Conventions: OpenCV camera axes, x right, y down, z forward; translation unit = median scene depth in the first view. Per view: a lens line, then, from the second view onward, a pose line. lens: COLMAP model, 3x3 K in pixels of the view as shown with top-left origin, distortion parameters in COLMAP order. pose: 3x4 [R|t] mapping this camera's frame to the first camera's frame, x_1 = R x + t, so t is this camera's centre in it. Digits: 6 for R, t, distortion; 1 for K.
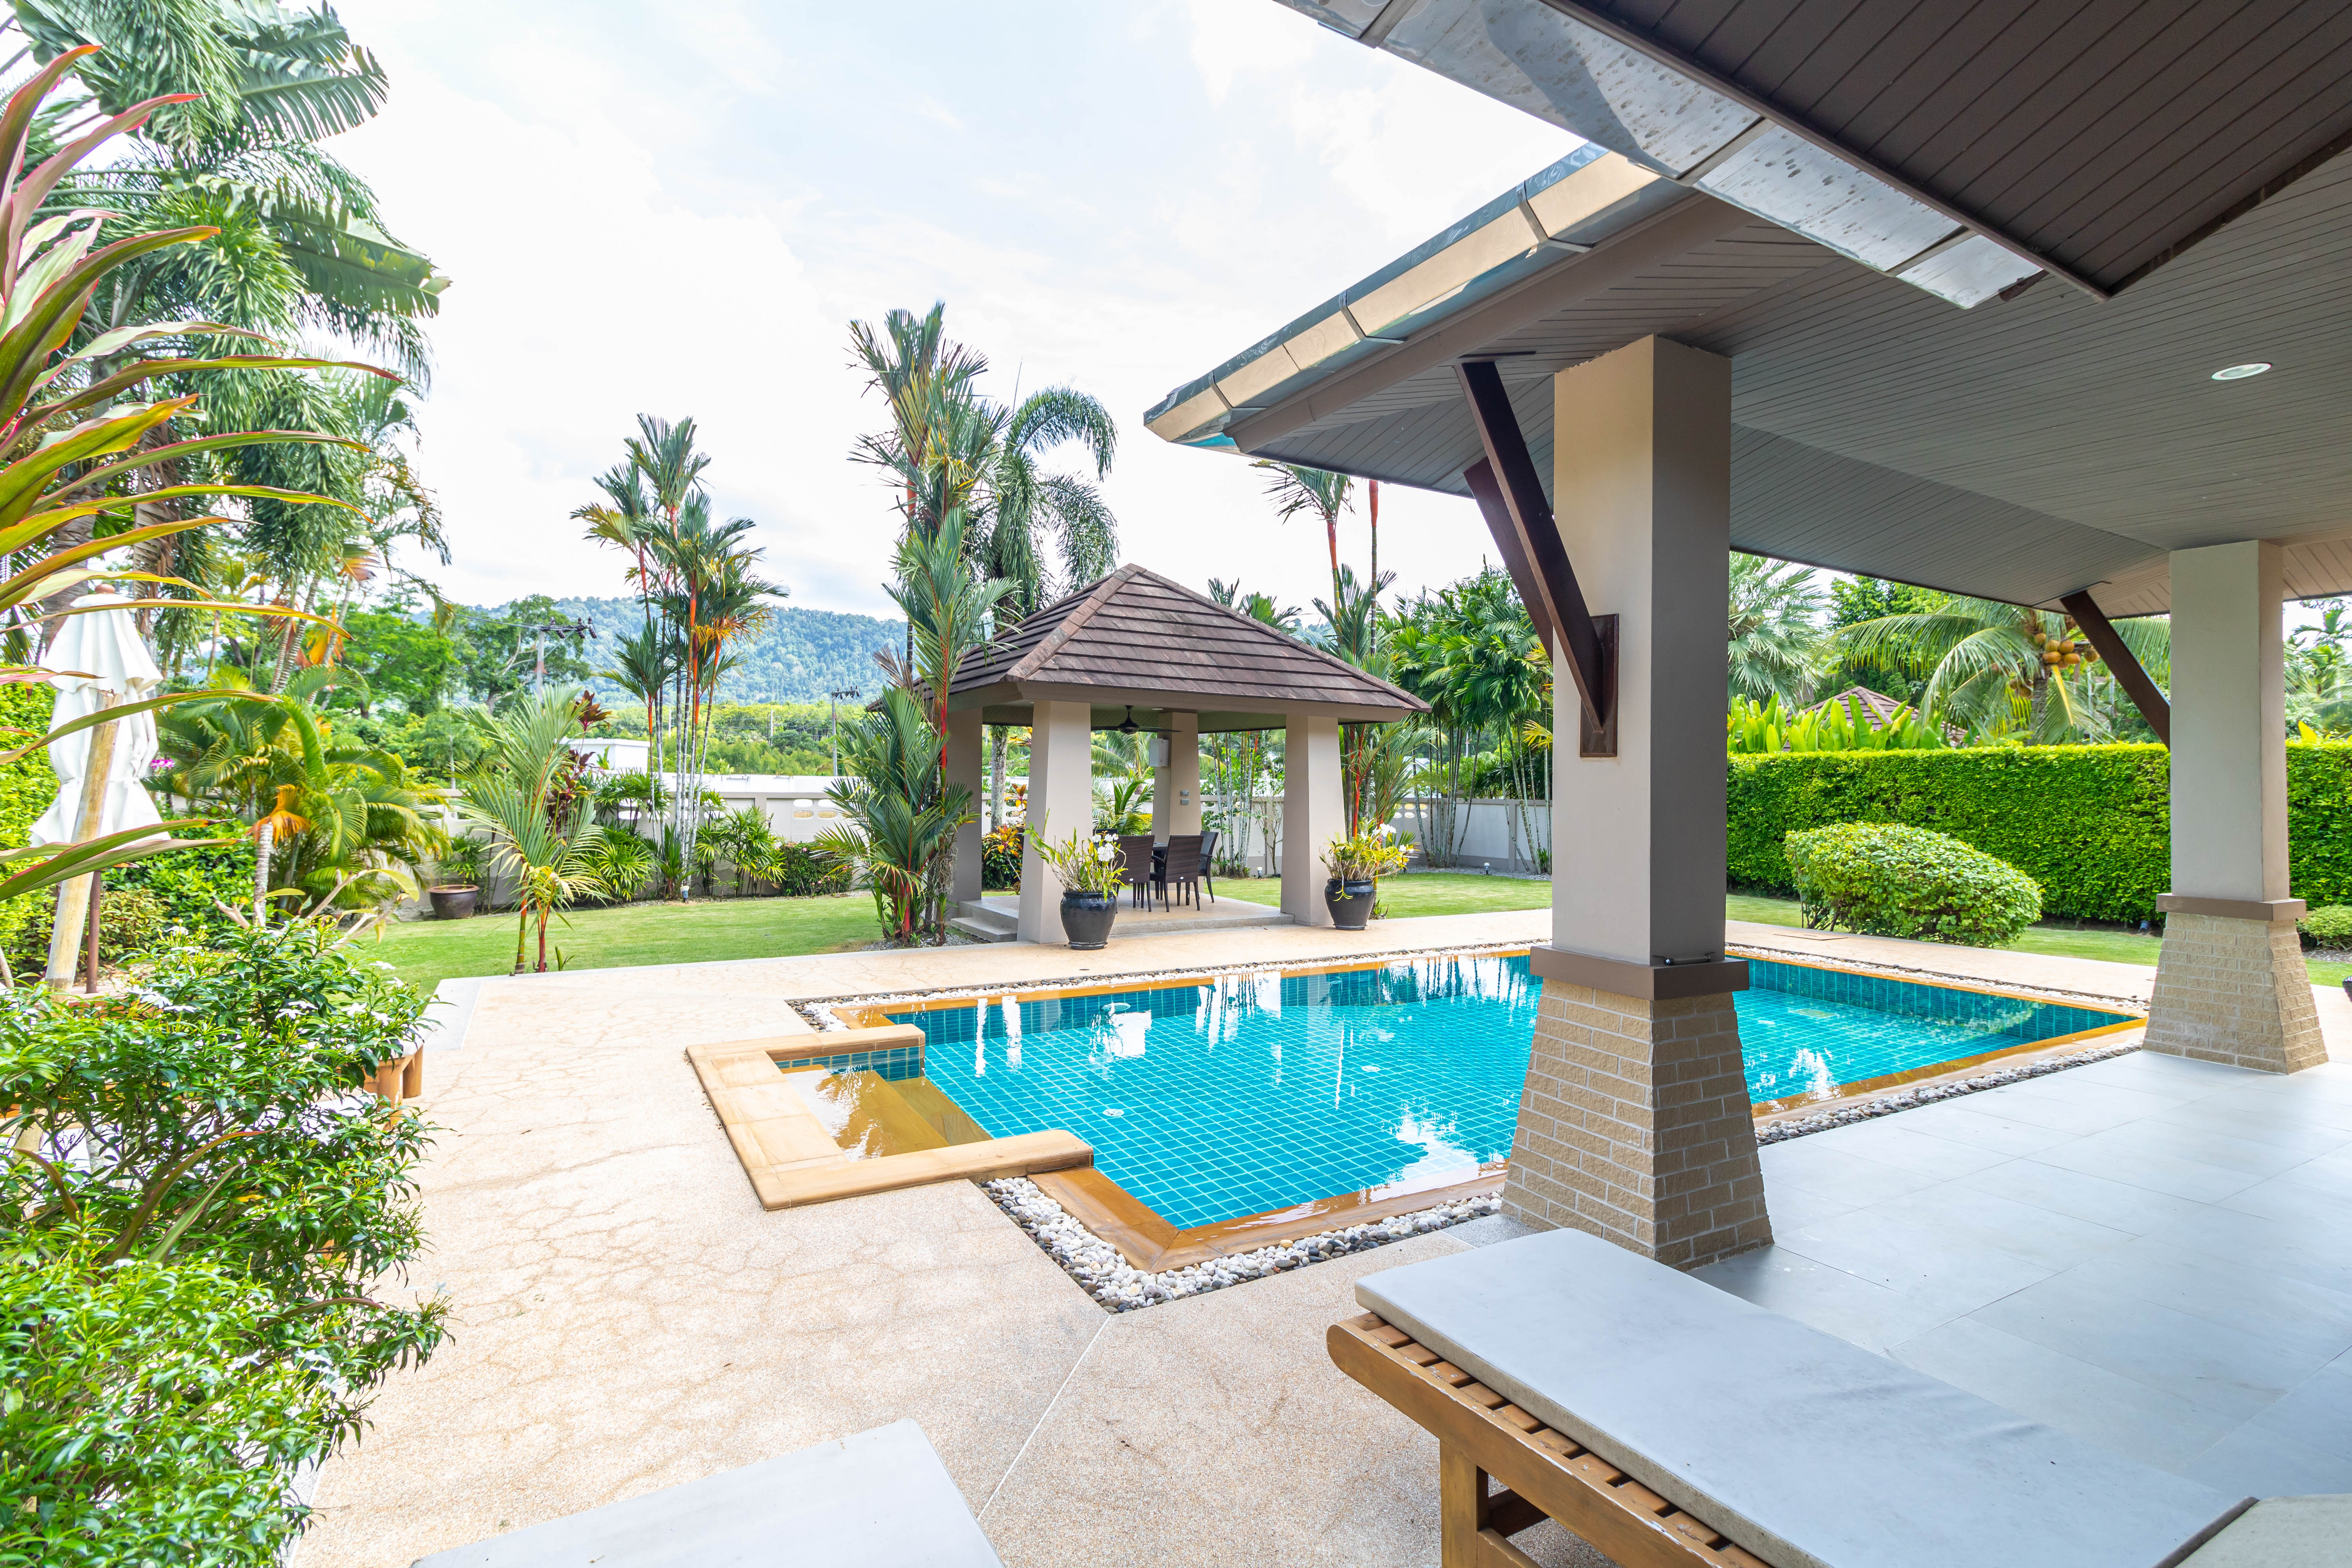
lens RADIAL K [[1087.4, 0, 1174.2], [0, 1087.4, 786.5], [0, 0, 1]] dist [0.007934, -0.001642]
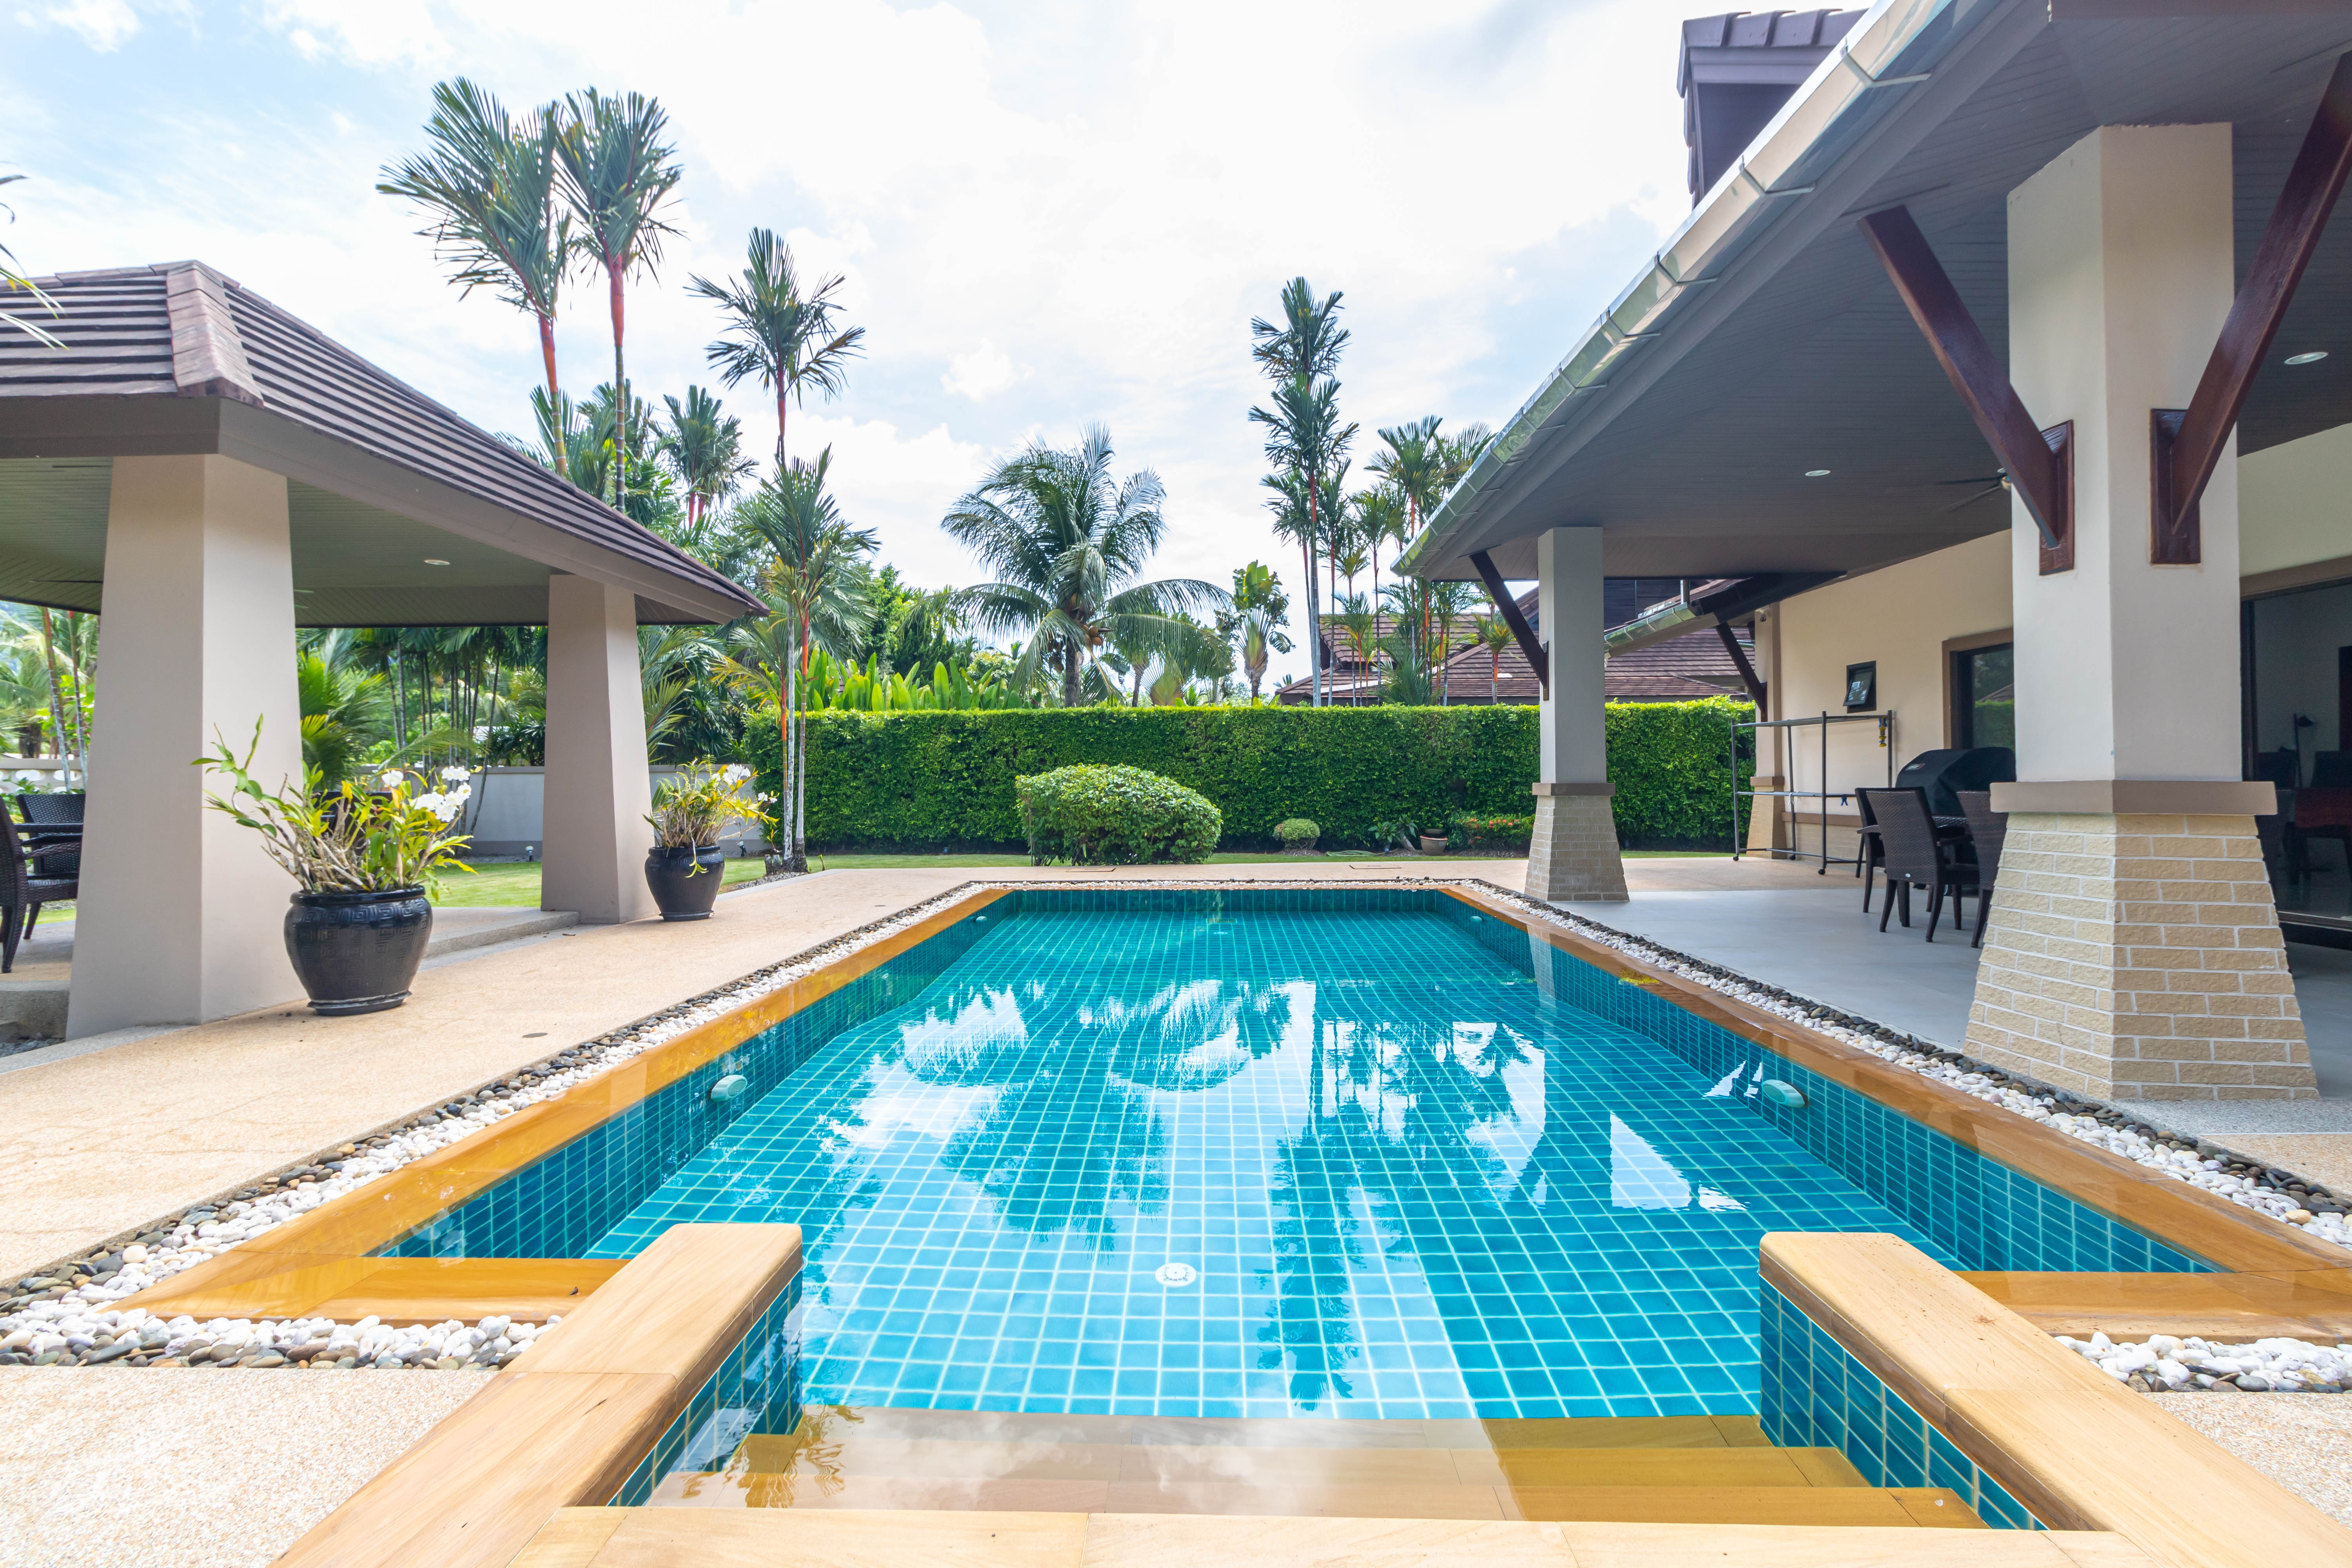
lens RADIAL K [[1087.4, 0, 1170.0], [0, 1087.4, 769.3], [0, 0, 1]] dist [0.007934, -0.001642]
pose [[0.522505, -0.005913, 0.852616, -0.244533], [0.013466, 0.999908, -0.001318, 0.040076], [-0.852530, 0.012170, 0.522537, 0.363631]]
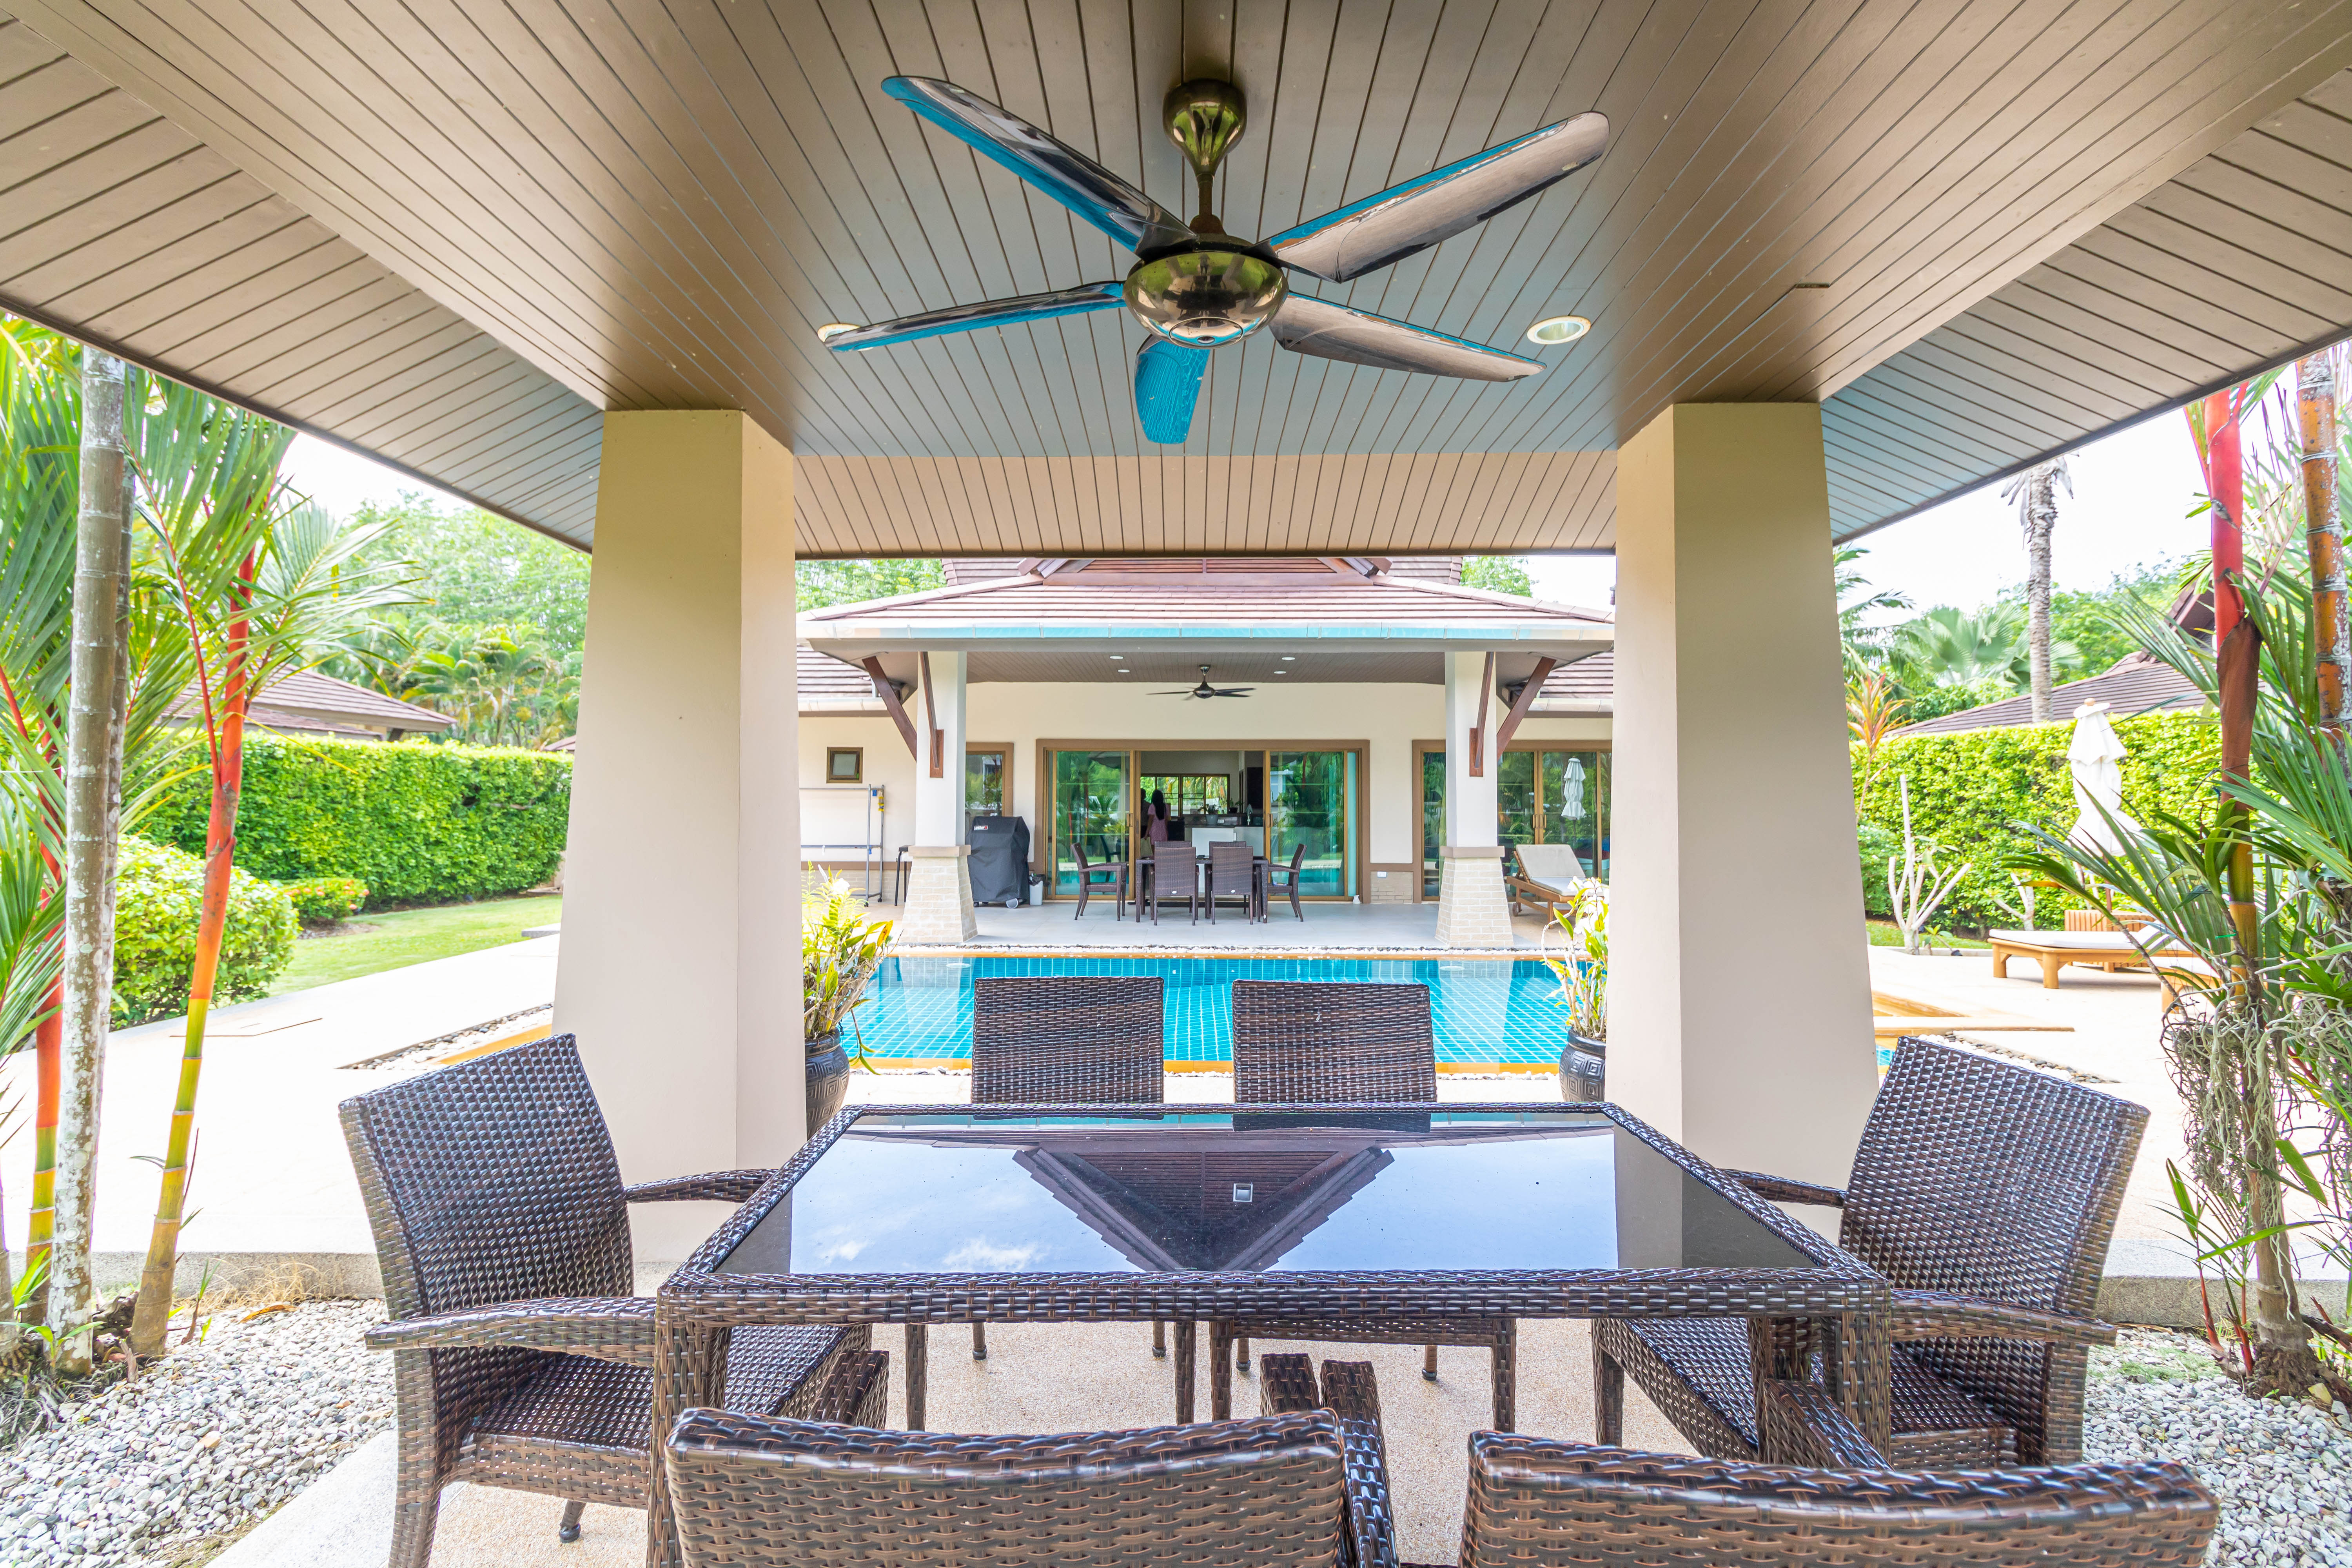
lens RADIAL K [[1087.4, 0, 1167.1], [0, 1087.4, 777.5], [0, 0, 1]] dist [0.007934, -0.001642]
pose [[-0.859199, -0.002187, 0.511638, -0.106637], [-0.013519, 0.999739, -0.018431, 0.011603], [-0.511464, -0.022753, -0.859004, 1.155253]]
